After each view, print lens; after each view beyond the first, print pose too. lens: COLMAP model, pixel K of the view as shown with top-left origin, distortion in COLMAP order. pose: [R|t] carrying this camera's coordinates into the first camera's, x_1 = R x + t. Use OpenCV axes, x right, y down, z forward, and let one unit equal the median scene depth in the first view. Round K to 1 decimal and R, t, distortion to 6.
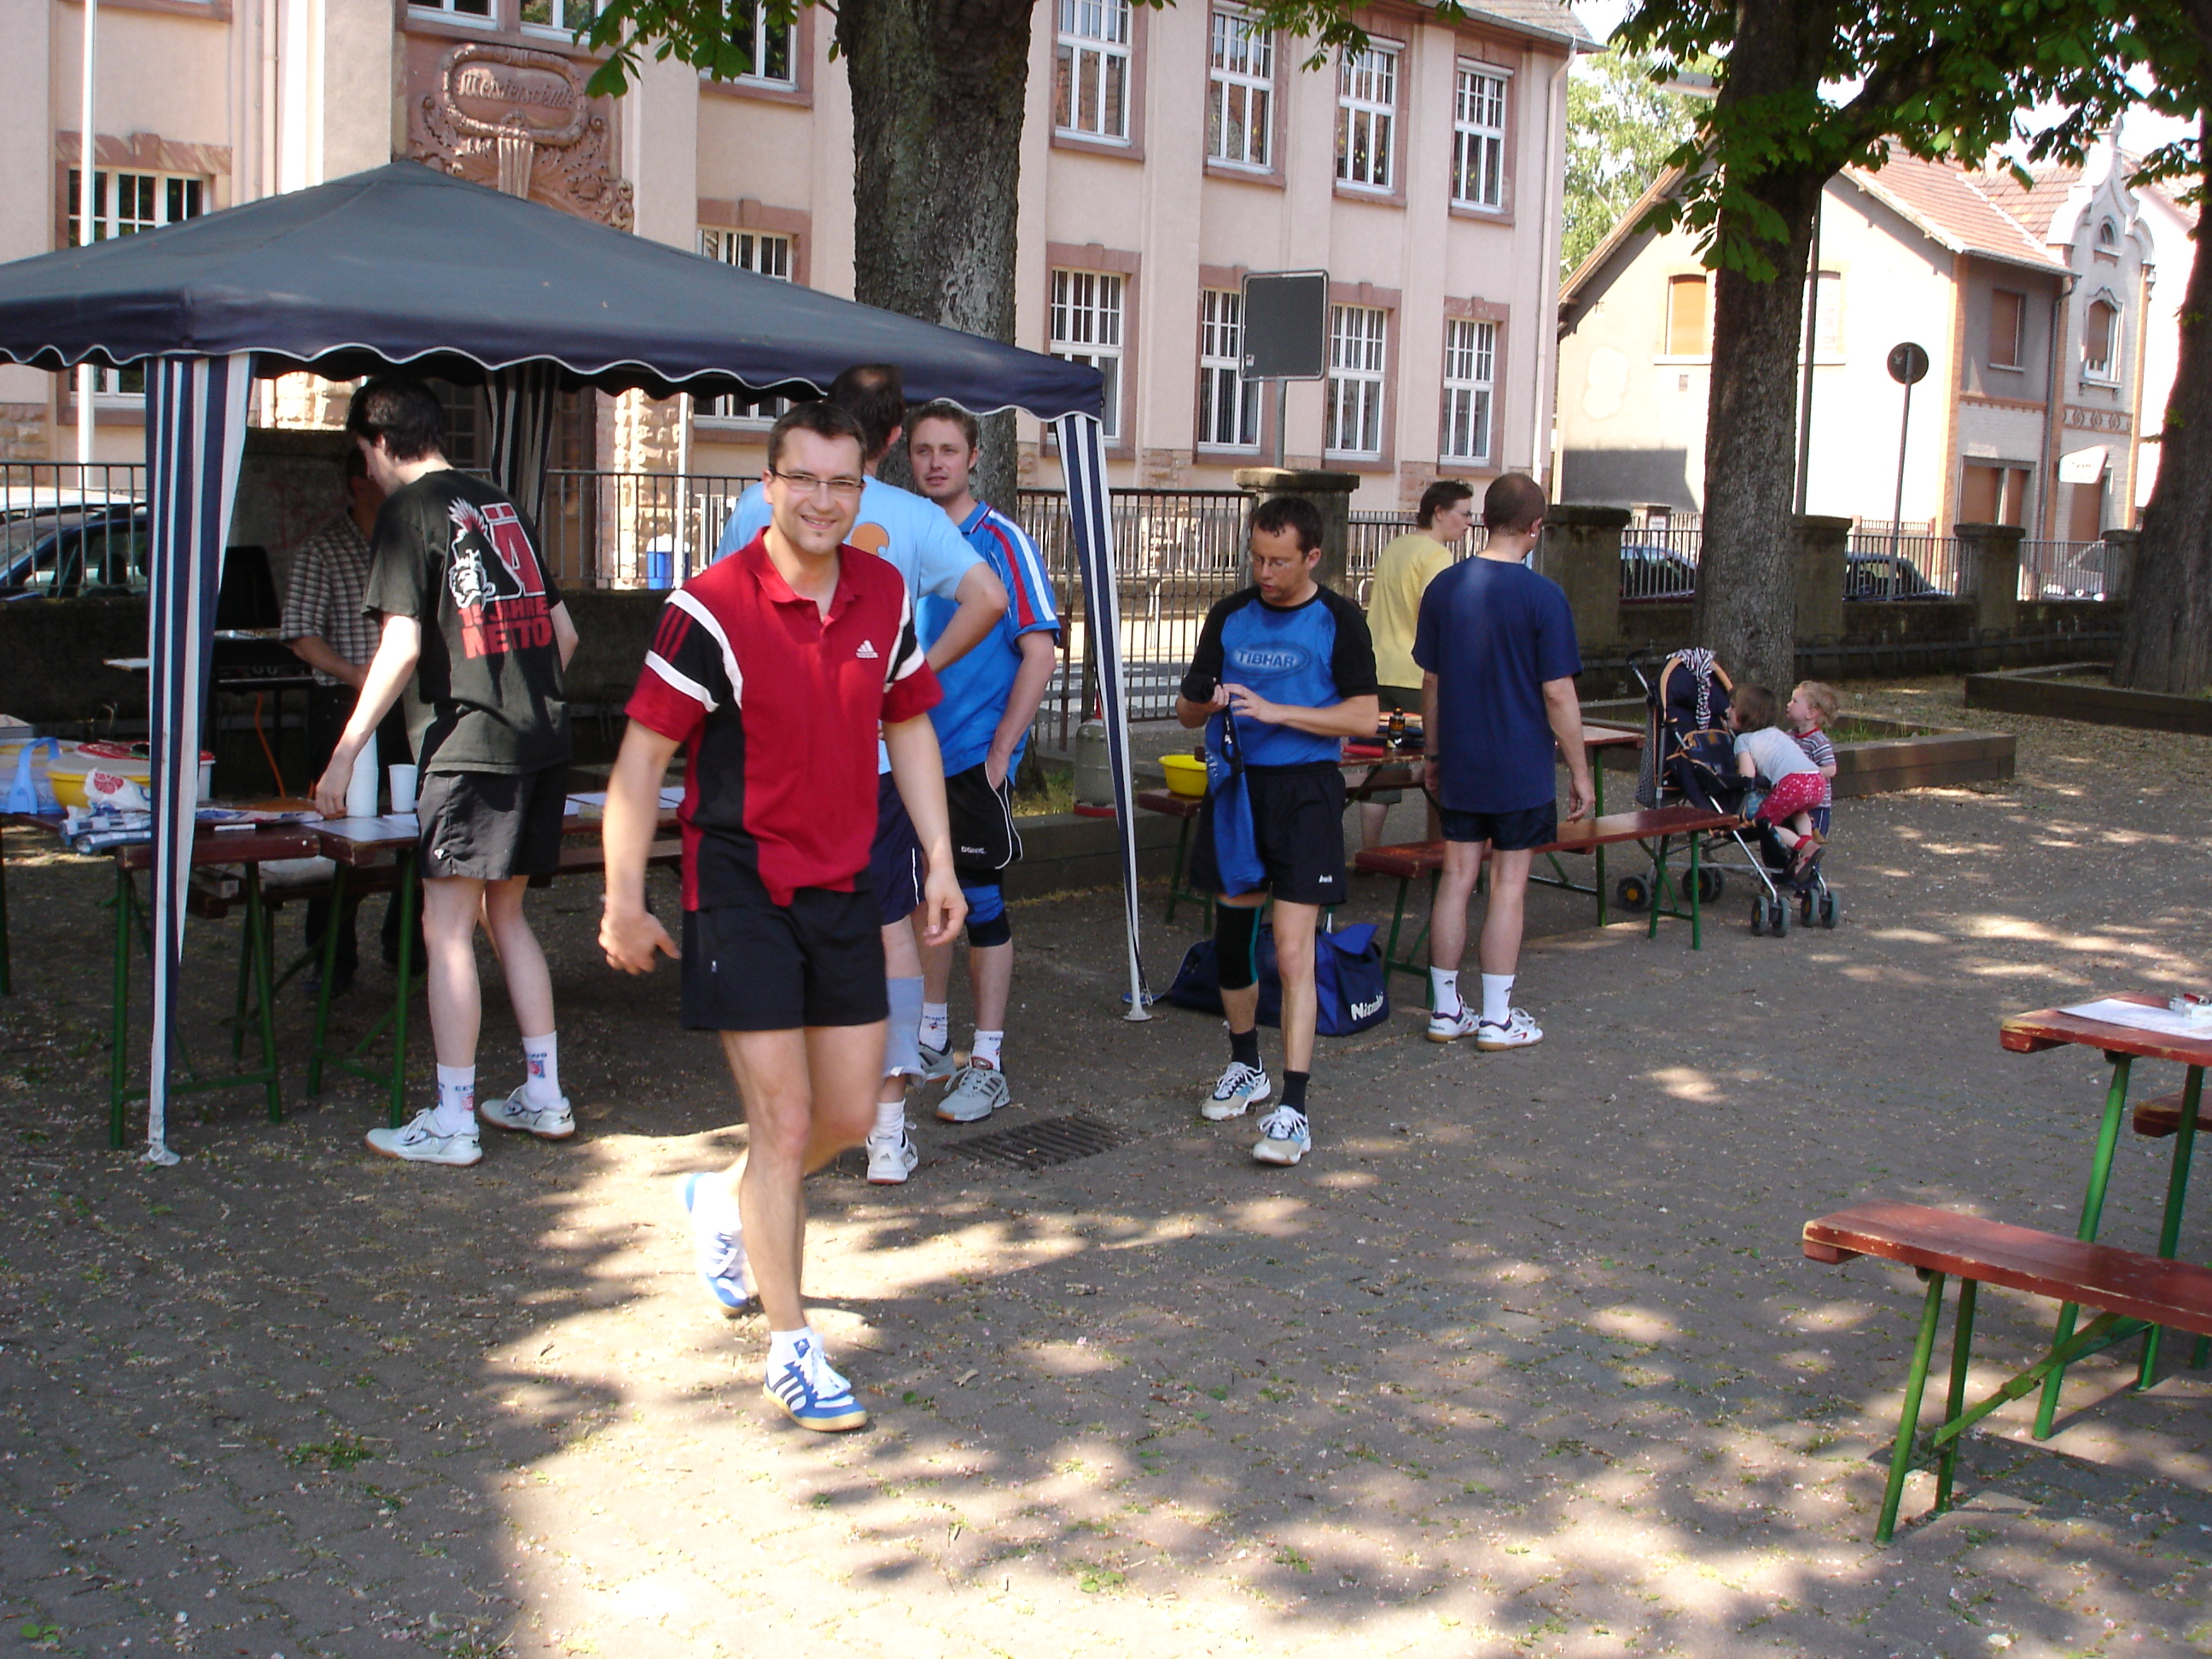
lens RADIAL K [[2479.5, 0, 1086.2], [0, 2479.5, 847.0], [0, 0, 1]] dist [-0.116088, 0.000000]
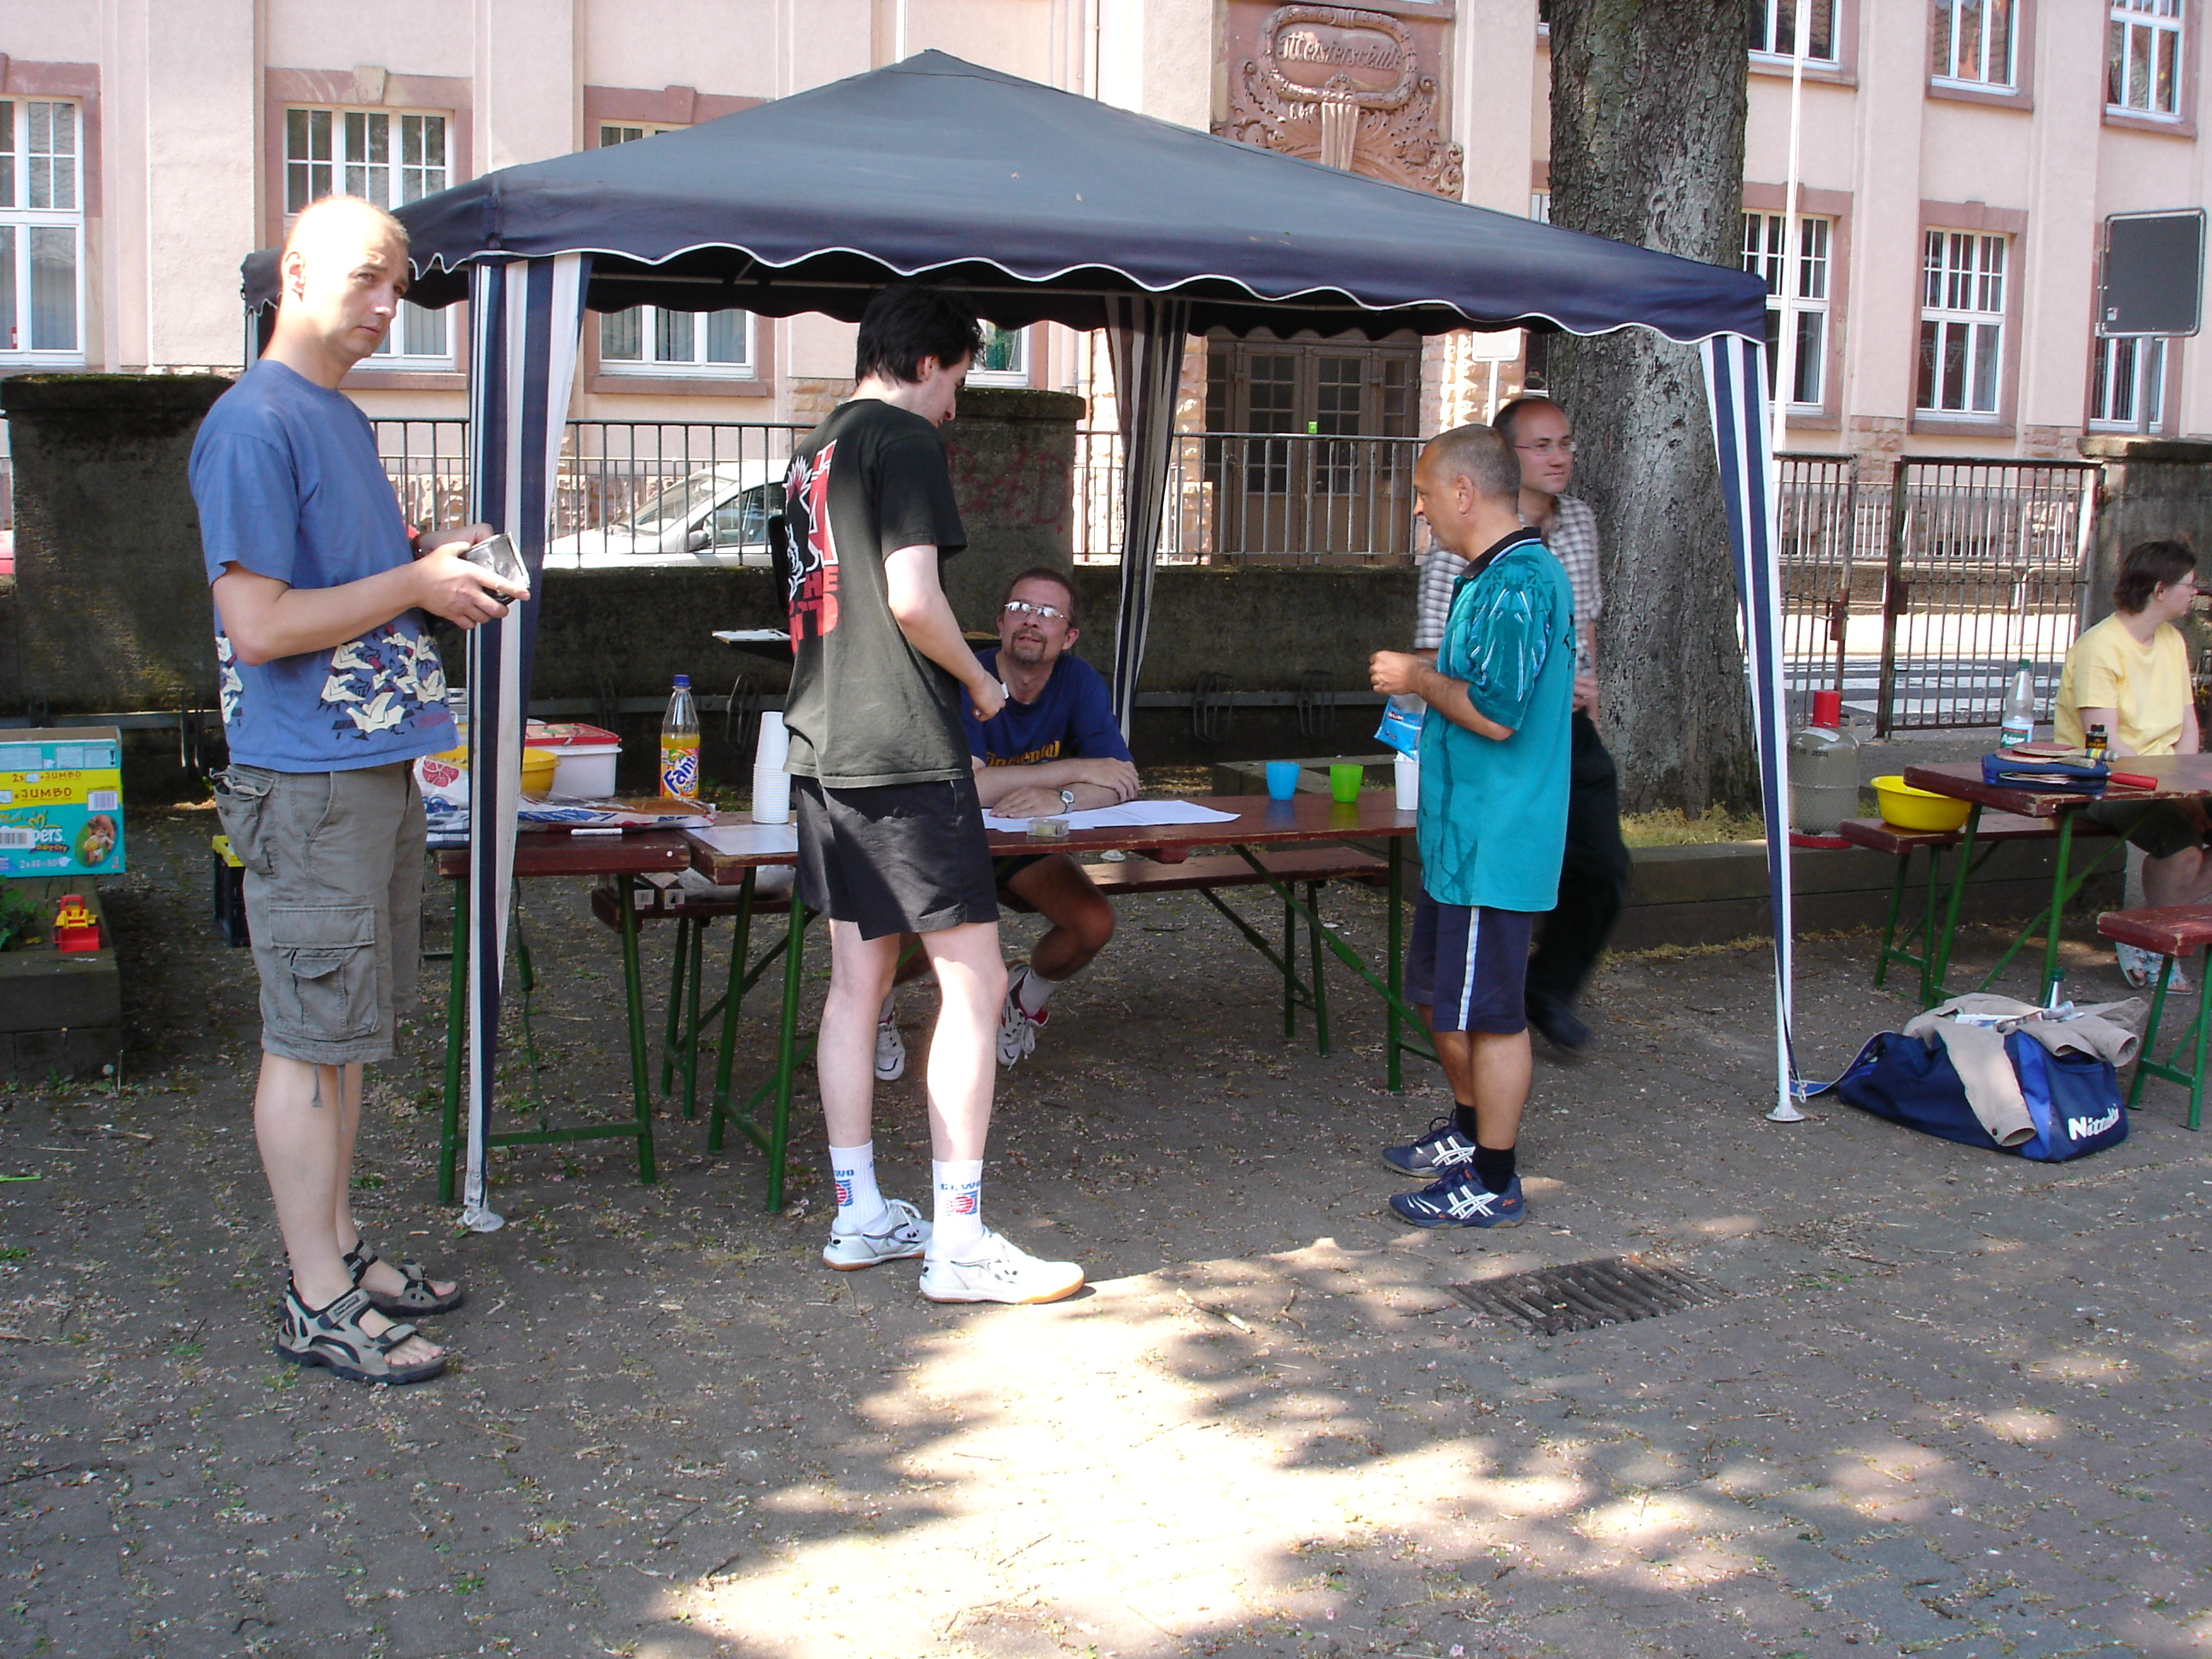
lens RADIAL K [[2479.5, 0, 1107.5], [0, 2479.5, 836.7], [0, 0, 1]] dist [-0.116088, 0.000000]
pose [[0.938951, 0.042212, -0.341451, 0.041638], [-0.041876, 0.999088, 0.008358, -0.008235], [0.341493, 0.006450, 0.939862, 0.107767]]
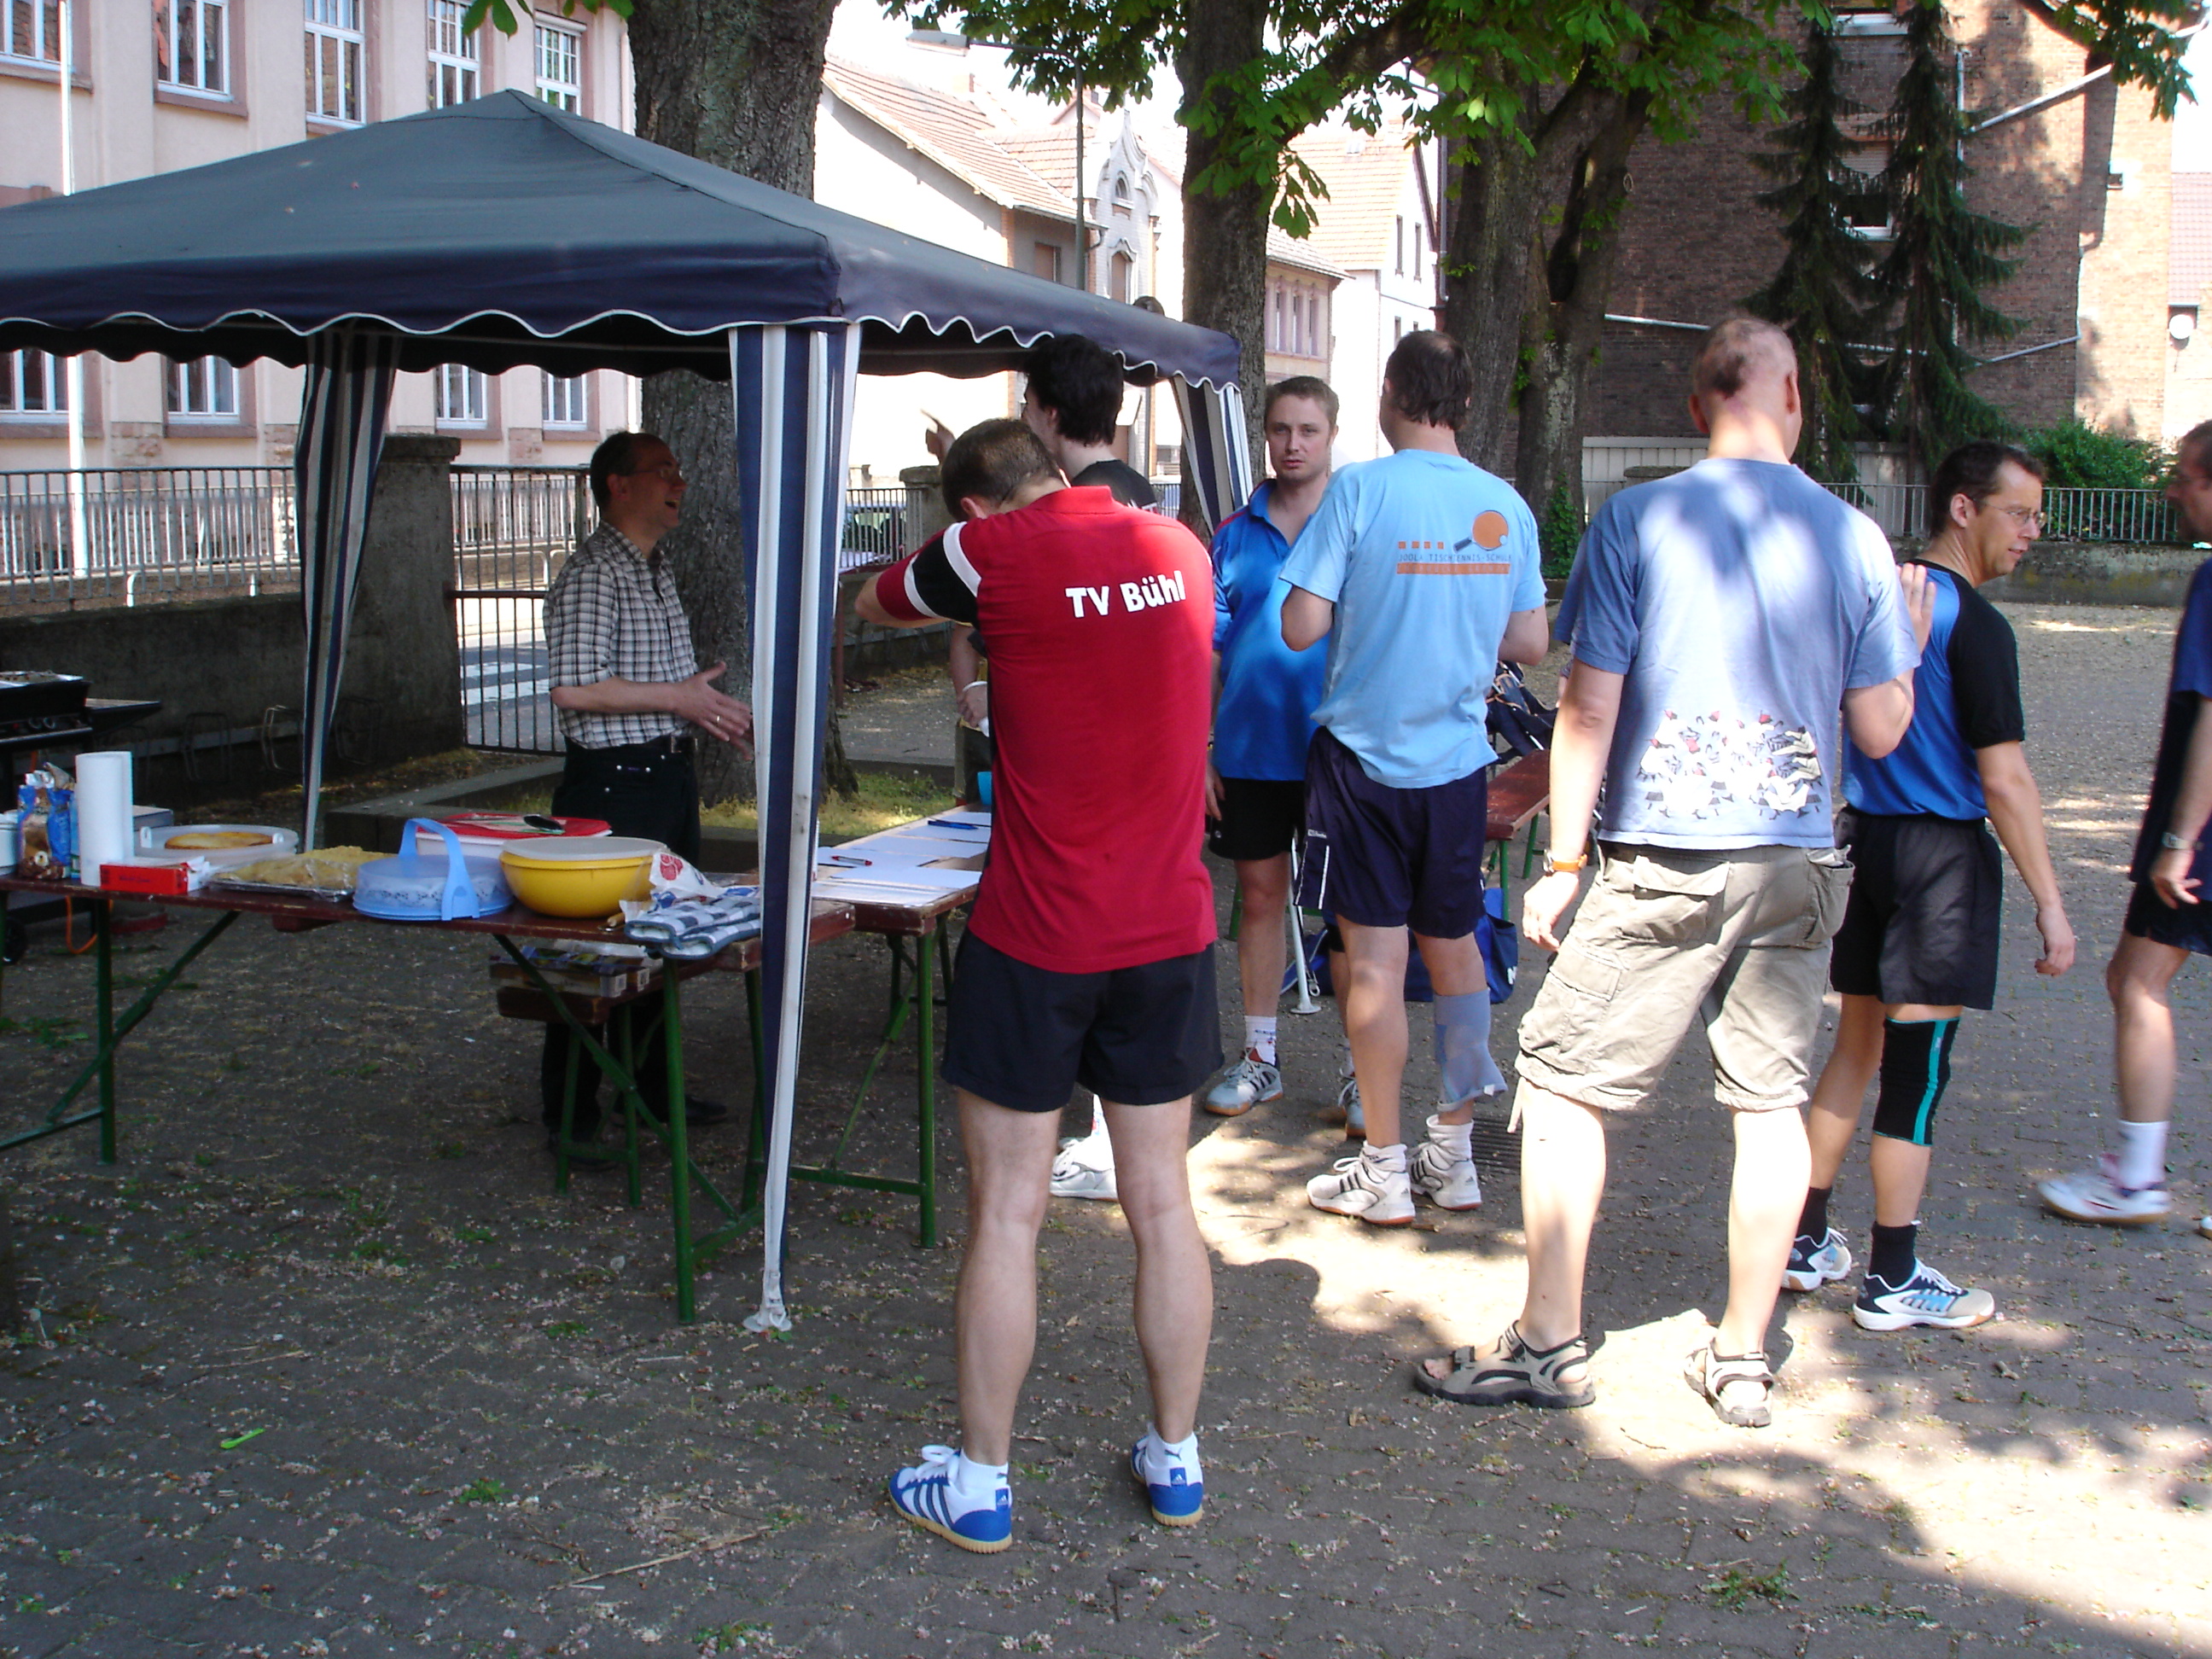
lens RADIAL K [[2479.5, 0, 1077.1], [0, 2479.5, 862.9], [0, 0, 1]] dist [-0.116088, 0.000000]
pose [[0.902854, -0.098452, 0.418524, -0.239972], [0.089052, 0.995142, 0.041987, -0.019271], [-0.420624, -0.000637, 0.907235, 0.084025]]
